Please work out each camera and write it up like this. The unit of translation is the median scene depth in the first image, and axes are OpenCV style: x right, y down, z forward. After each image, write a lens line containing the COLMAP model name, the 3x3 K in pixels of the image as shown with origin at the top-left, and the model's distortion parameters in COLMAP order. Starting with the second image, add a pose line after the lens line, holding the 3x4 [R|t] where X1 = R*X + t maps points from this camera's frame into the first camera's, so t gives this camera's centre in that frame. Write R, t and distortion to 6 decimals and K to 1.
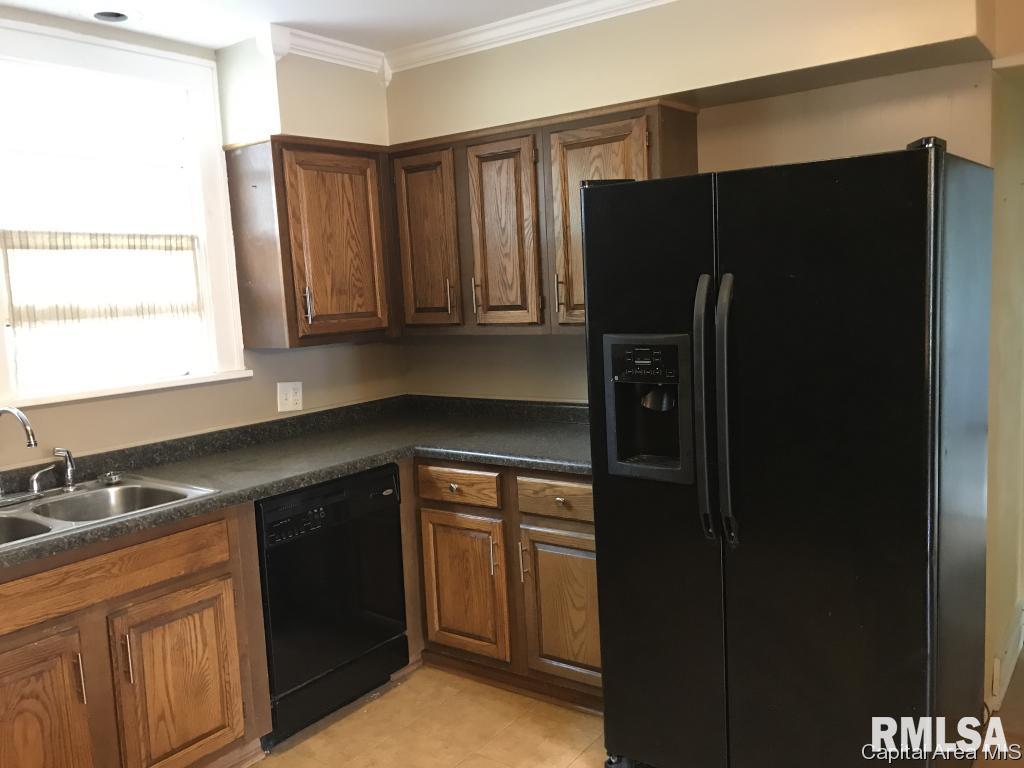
lens RADIAL K [[862.0, 0, 510.1], [0, 862.0, 365.2], [0, 0, 1]] dist [0.032641, -0.005312]
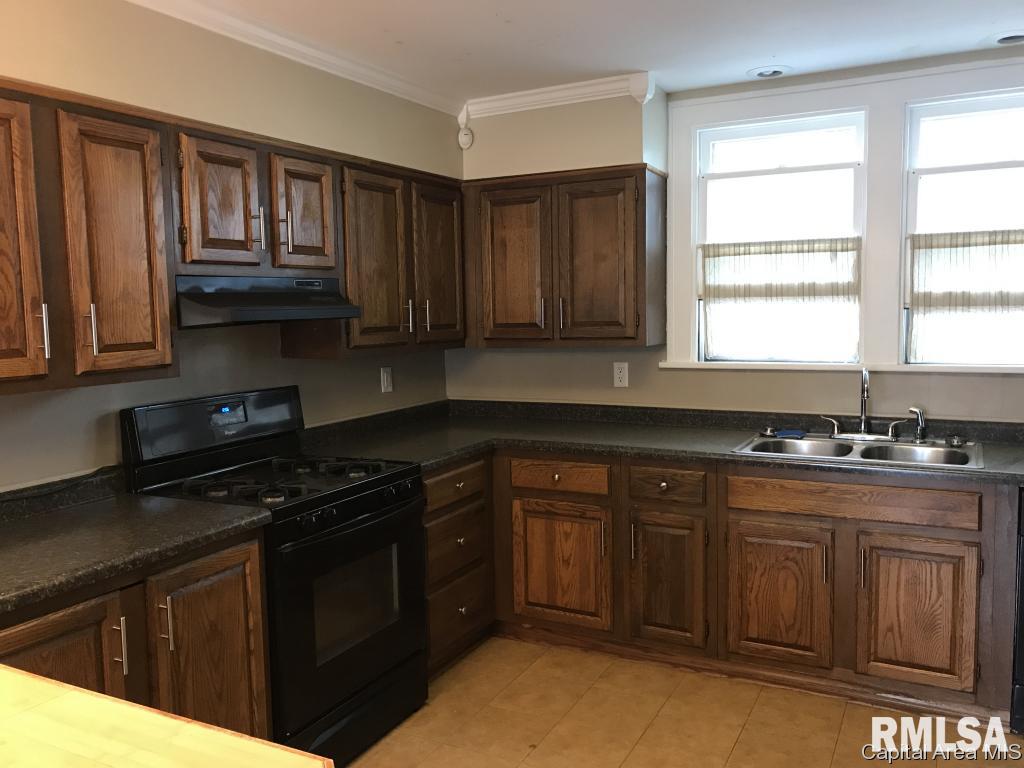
lens RADIAL K [[831.3, 0, 546.9], [0, 831.3, 384.4], [0, 0, 1]] dist [0.011376, 0.000162]
pose [[0.188718, 0.127215, -0.973757, 0.551121], [-0.088137, 0.989766, 0.112225, -0.026148], [0.978068, 0.064645, 0.197999, 0.240229]]
